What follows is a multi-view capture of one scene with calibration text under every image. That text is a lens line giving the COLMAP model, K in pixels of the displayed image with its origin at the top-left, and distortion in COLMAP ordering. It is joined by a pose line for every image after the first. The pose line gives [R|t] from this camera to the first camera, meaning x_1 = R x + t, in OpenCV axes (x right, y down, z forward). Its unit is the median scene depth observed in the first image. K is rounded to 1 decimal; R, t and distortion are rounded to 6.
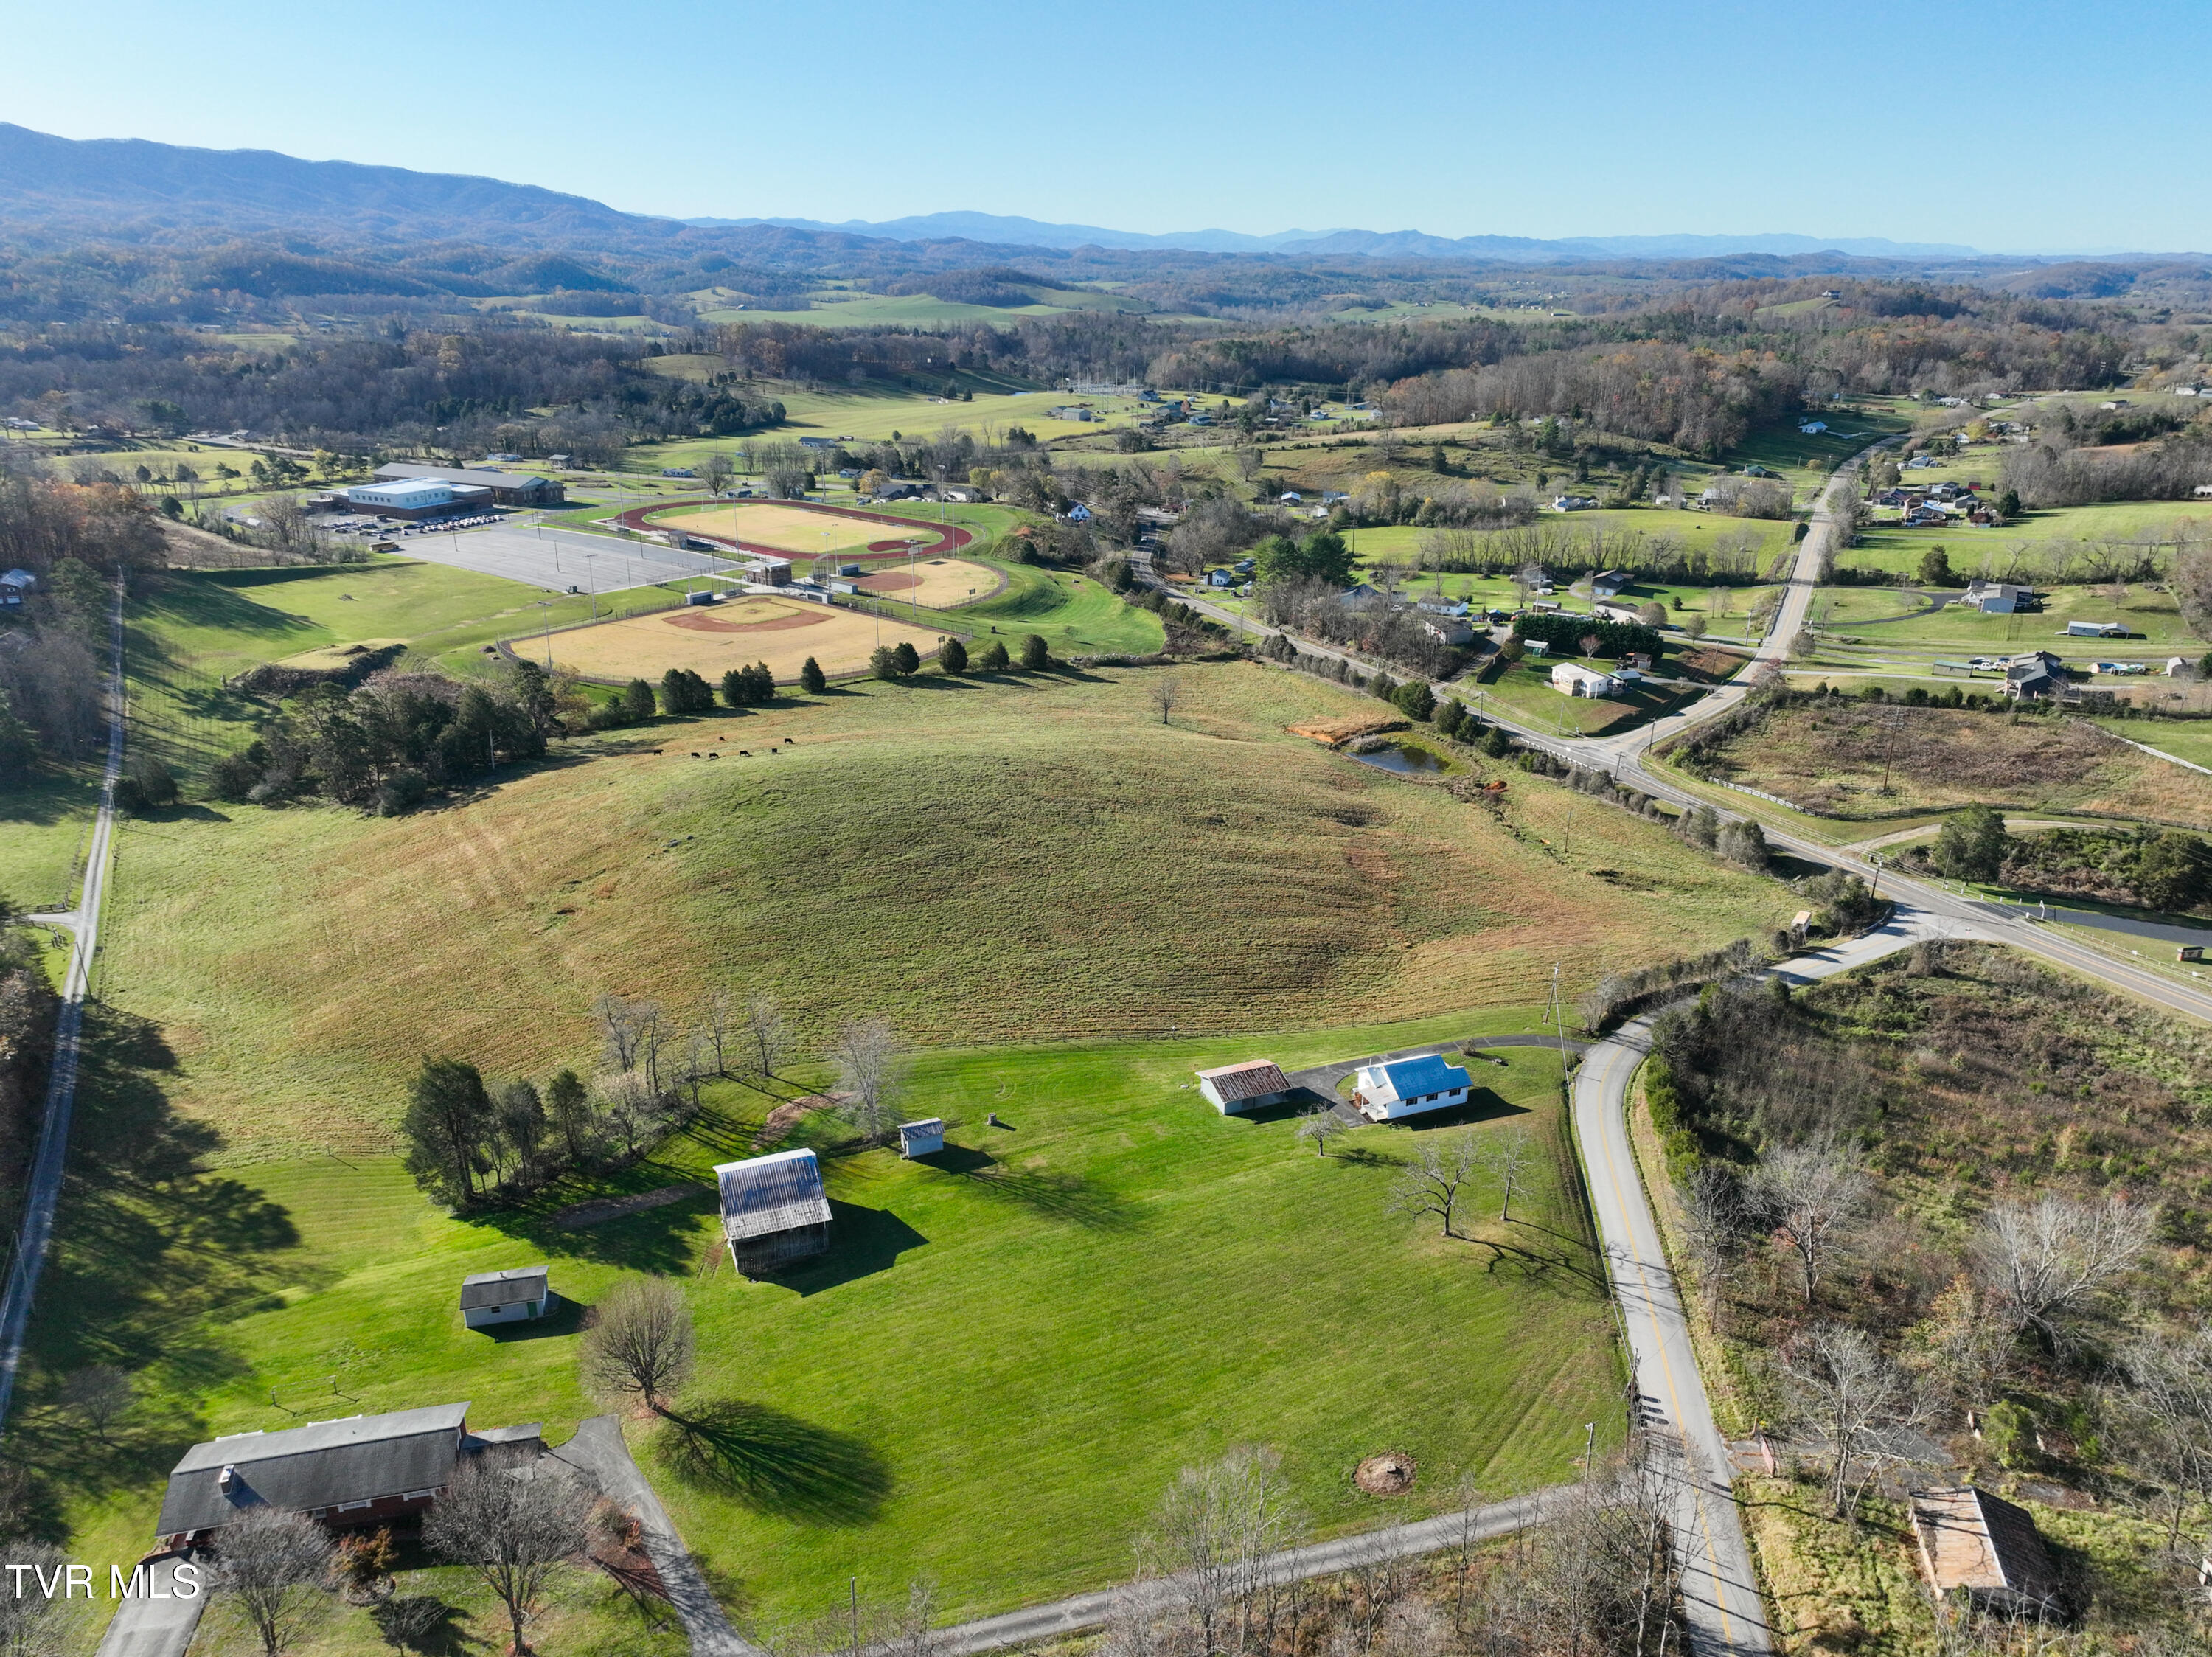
lens RADIAL K [[1546.3, 0, 1111.9], [0, 1546.3, 834.9], [0, 0, 1]] dist [0.001384, 0.037726]
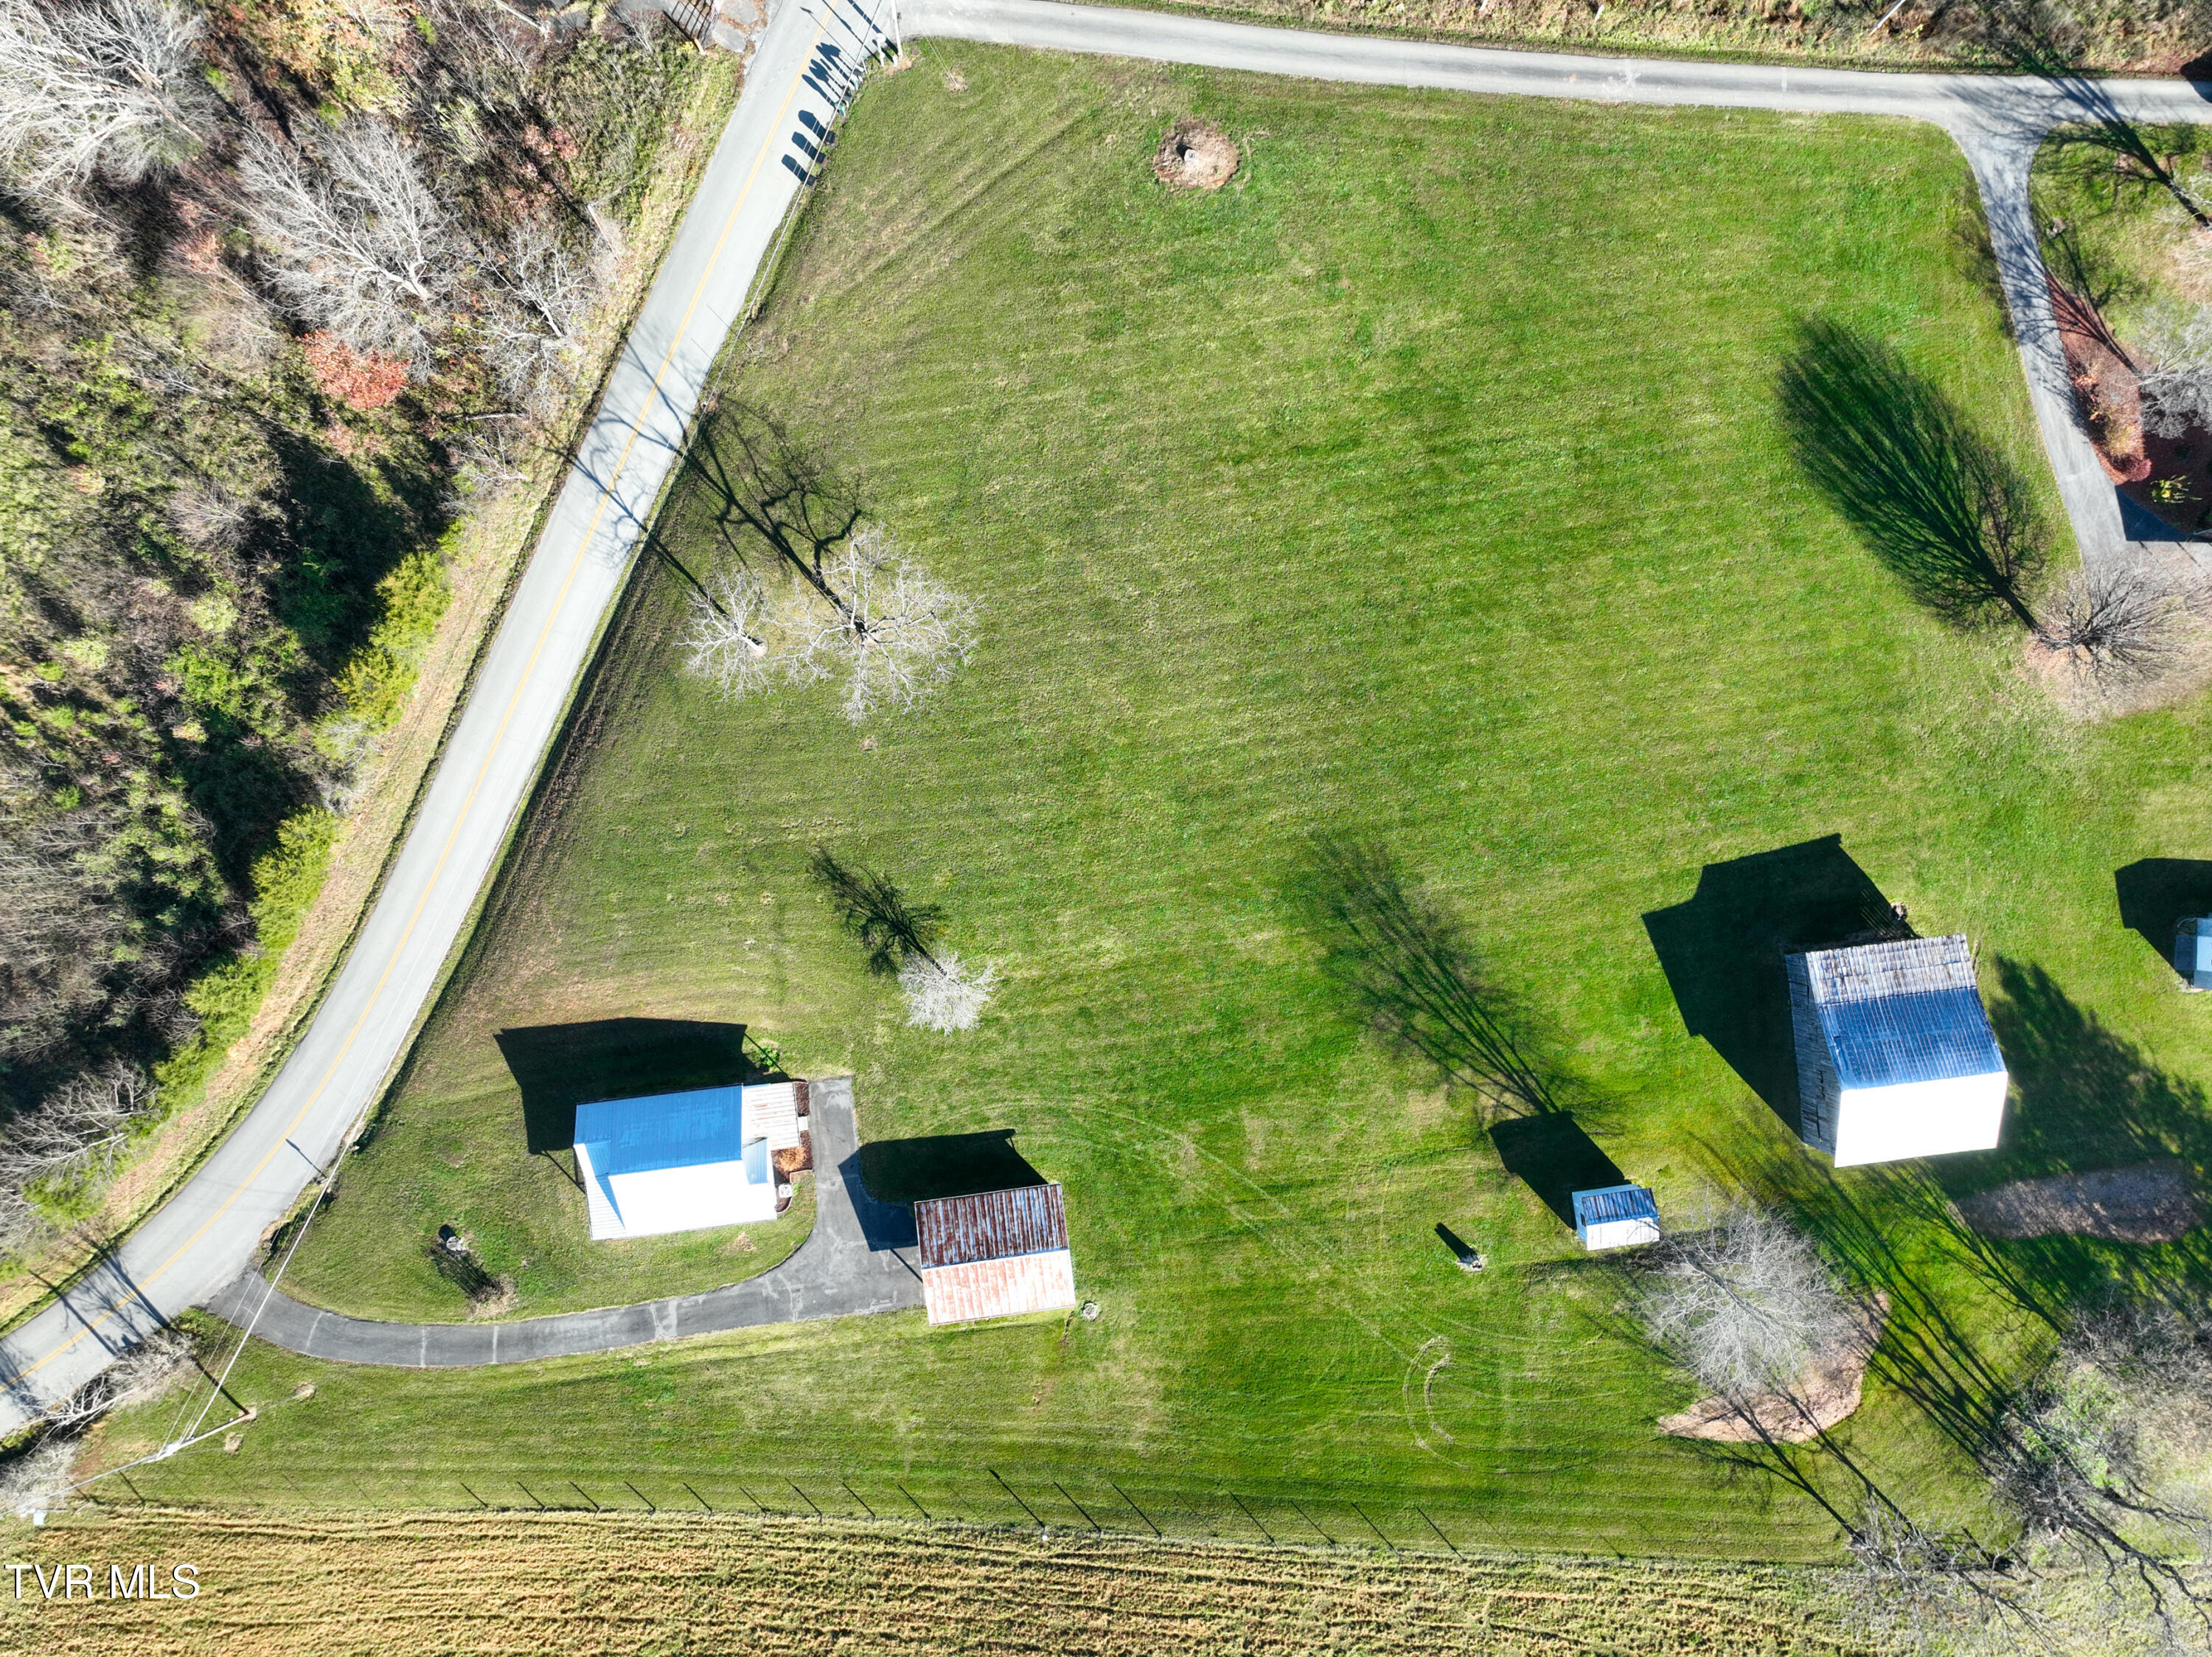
lens RADIAL K [[1546.3, 0, 1111.9], [0, 1546.3, 834.9], [0, 0, 1]] dist [0.001384, 0.037726]
pose [[-0.965277, -0.259197, -0.032513, 0.048443], [0.055482, -0.325043, 0.944070, -0.135044], [-0.255268, 0.909485, 0.328137, 0.331733]]
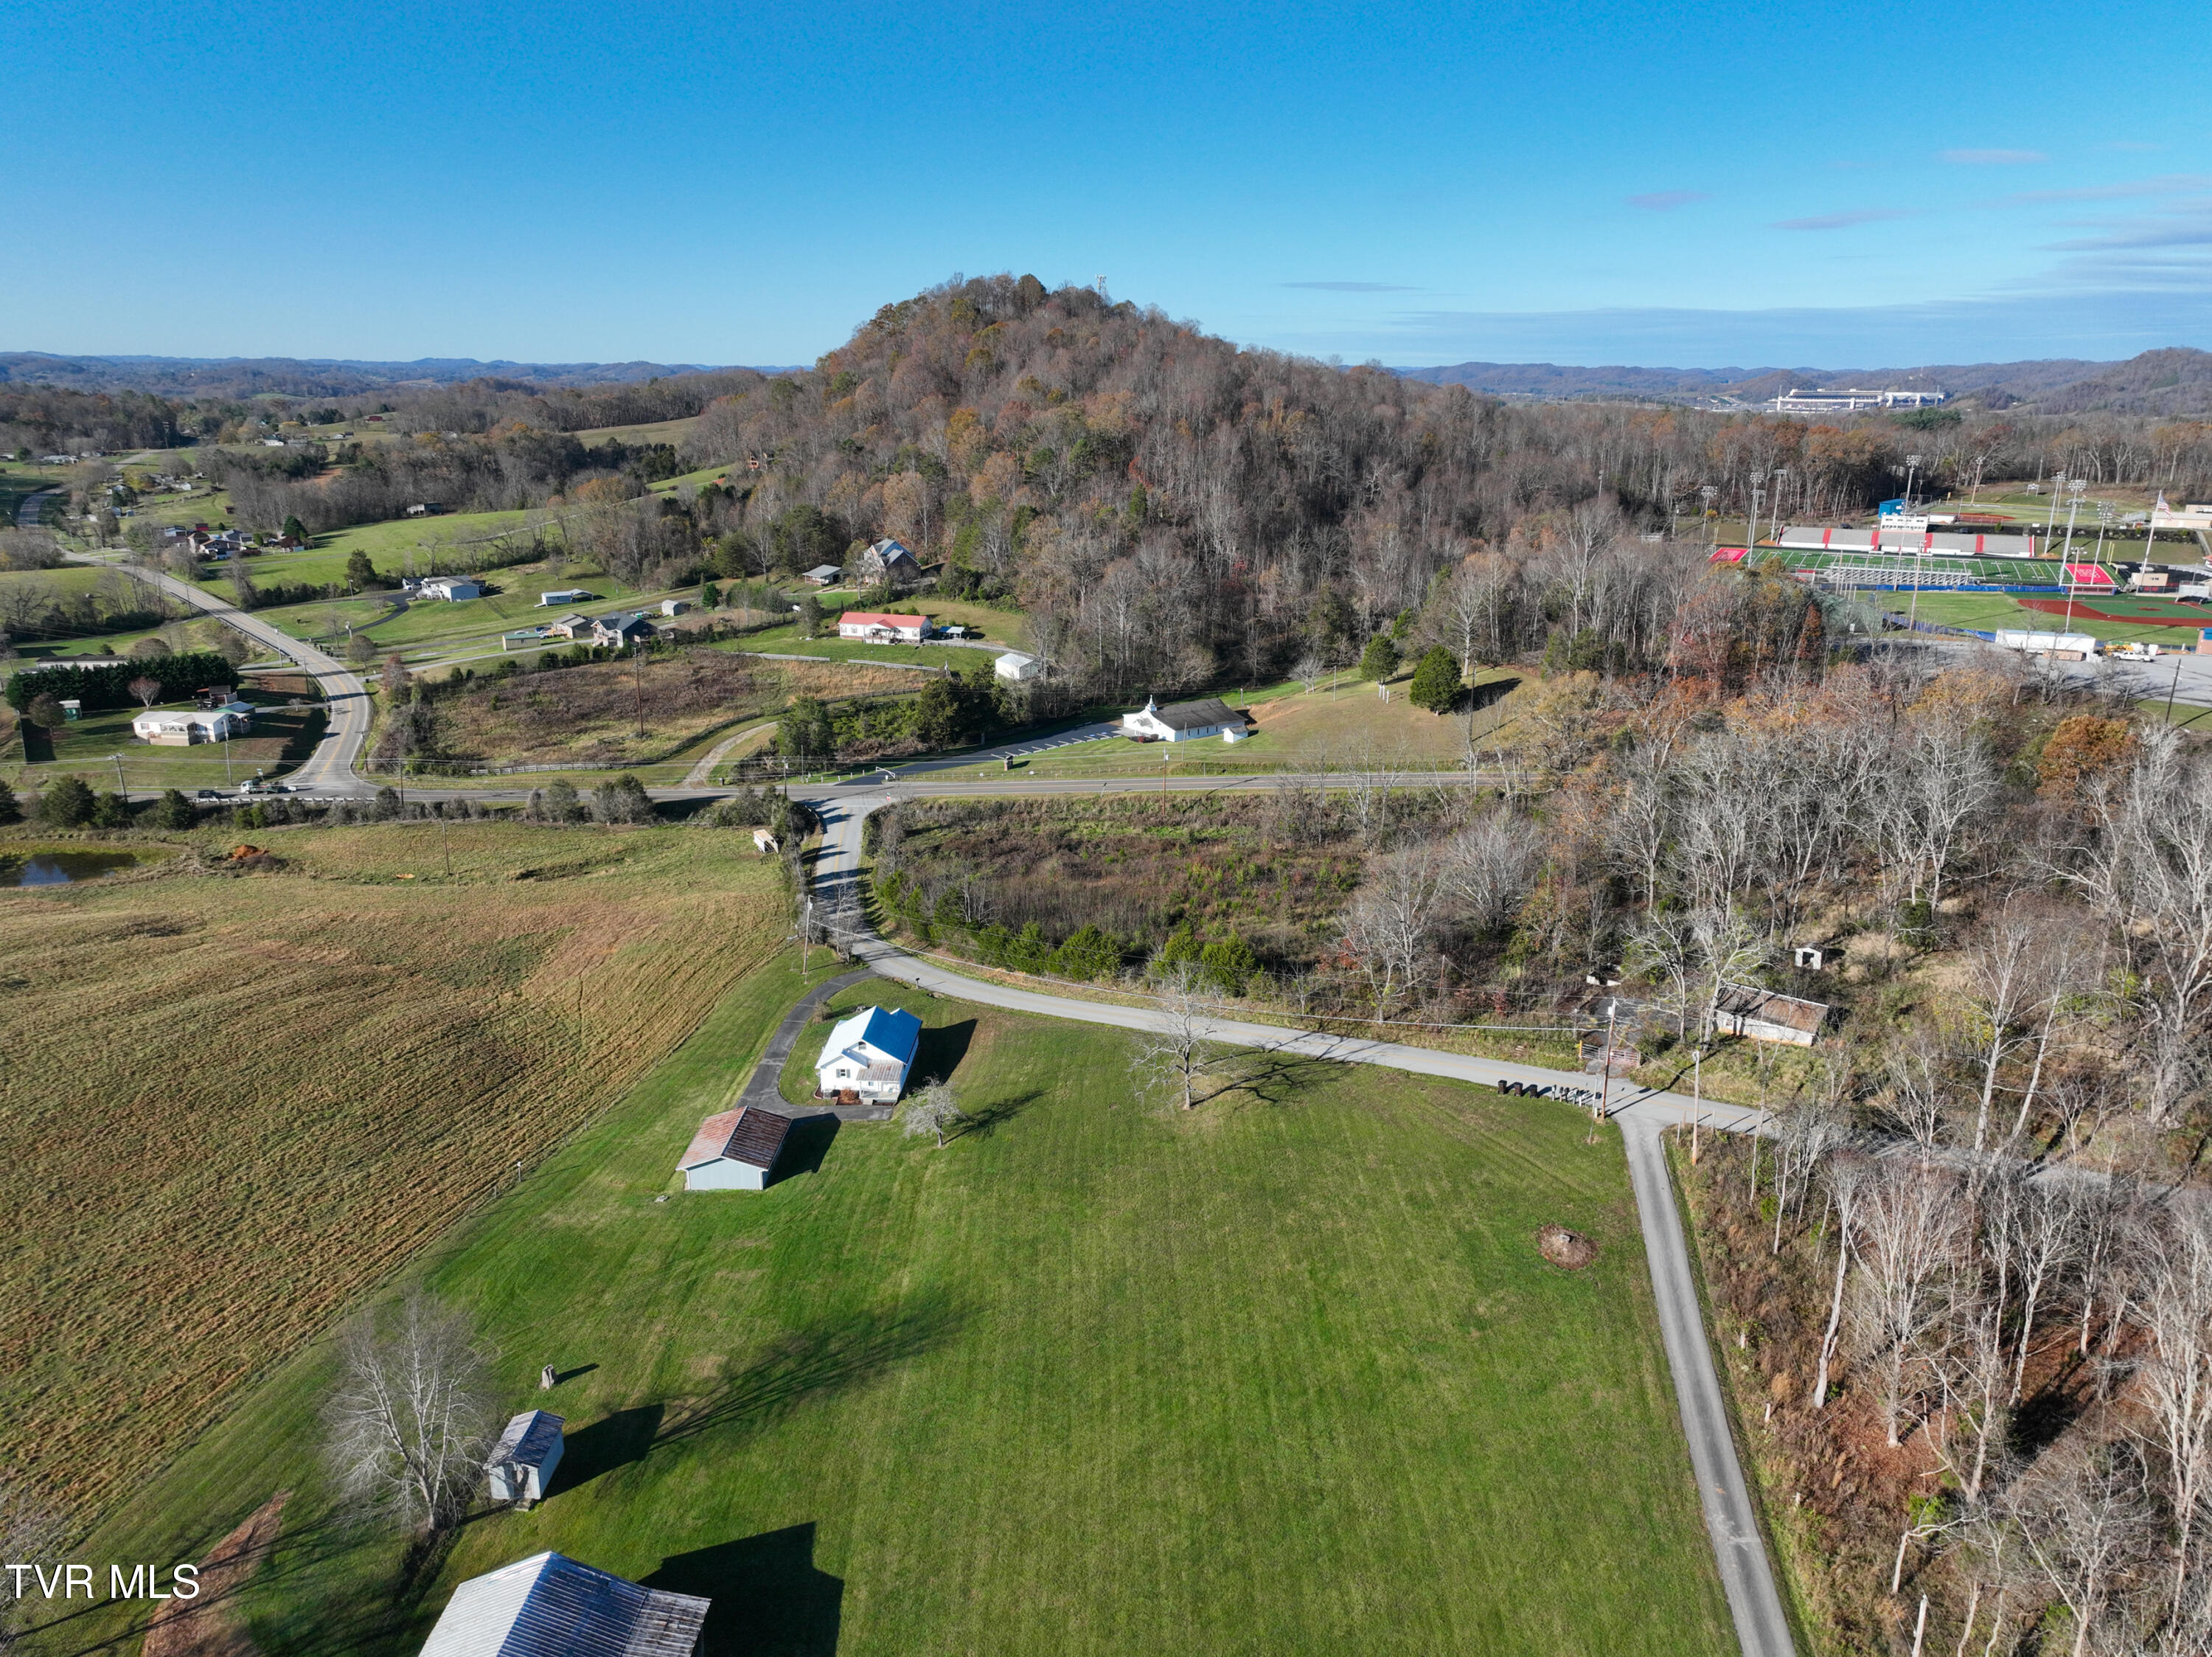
lens RADIAL K [[1546.3, 0, 1111.9], [0, 1546.3, 834.9], [0, 0, 1]] dist [0.001384, 0.037726]
pose [[0.395547, -0.267153, 0.878733, -0.208126], [0.318547, 0.937277, 0.141564, -0.009614], [-0.861435, 0.223922, 0.455838, 0.236471]]
